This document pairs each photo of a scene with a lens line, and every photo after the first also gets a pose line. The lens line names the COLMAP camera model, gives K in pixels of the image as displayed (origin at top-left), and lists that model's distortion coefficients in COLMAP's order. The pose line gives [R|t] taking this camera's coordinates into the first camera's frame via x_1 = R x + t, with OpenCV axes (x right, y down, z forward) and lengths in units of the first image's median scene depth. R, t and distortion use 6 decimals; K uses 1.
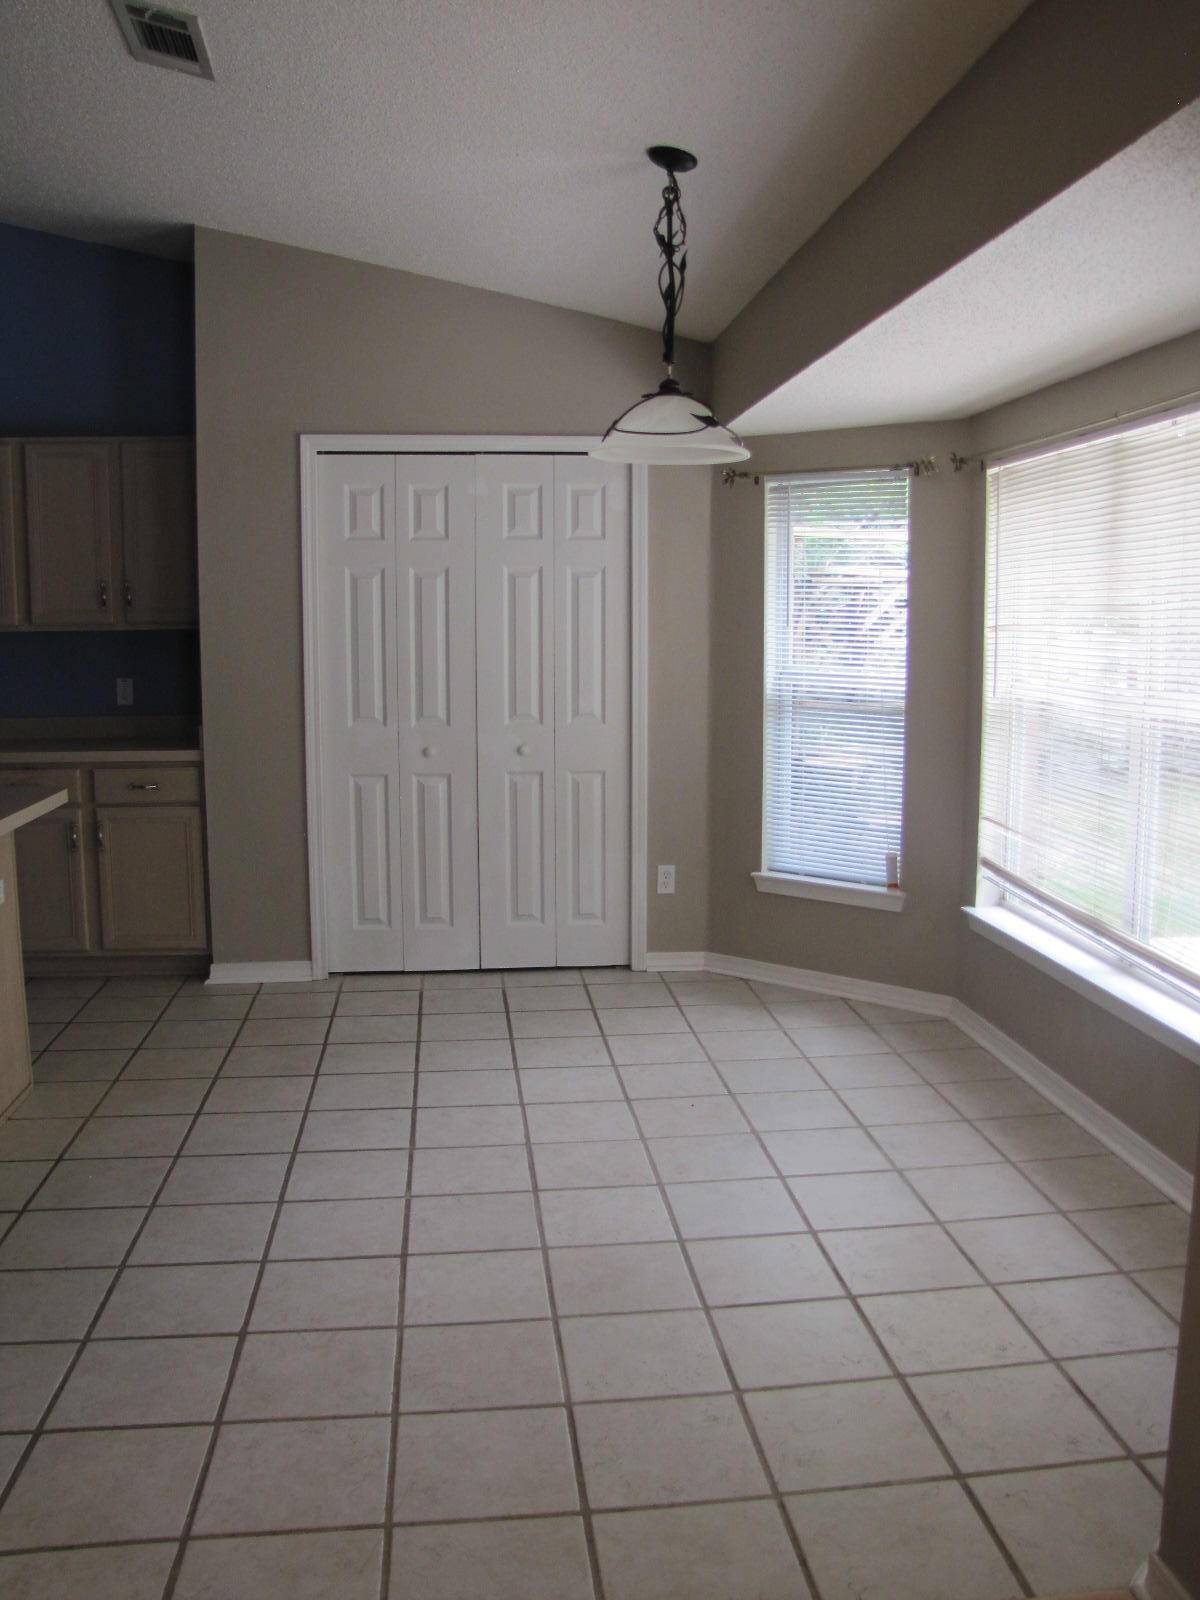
lens RADIAL K [[1354.0, 0, 605.5], [0, 1354.0, 802.1], [0, 0, 1]] dist [-0.177479, 0.142999]
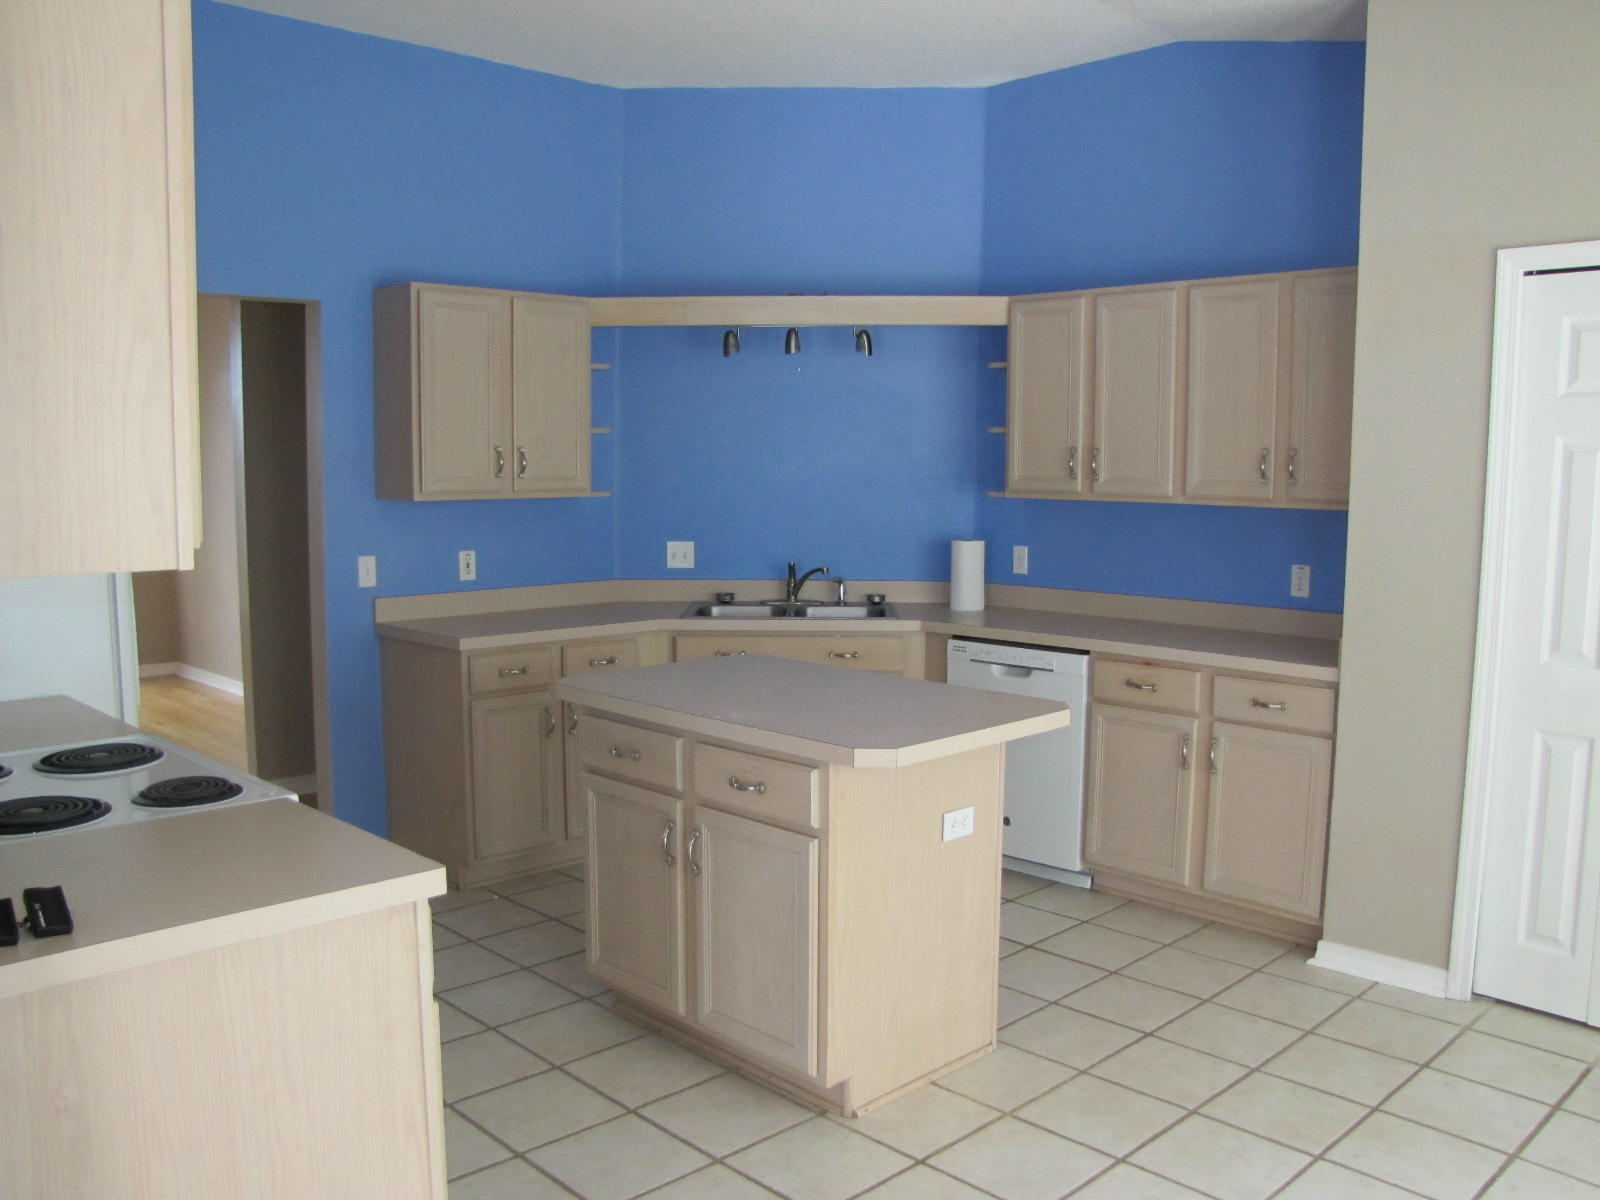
lens RADIAL K [[1354.0, 0, 747.3], [0, 1354.0, 629.9], [0, 0, 1]] dist [-0.177479, 0.142999]
pose [[0.600075, 0.099921, -0.793679, 0.093829], [-0.111010, 0.992970, 0.041079, -0.053800], [0.792204, 0.063456, 0.606948, 0.255777]]
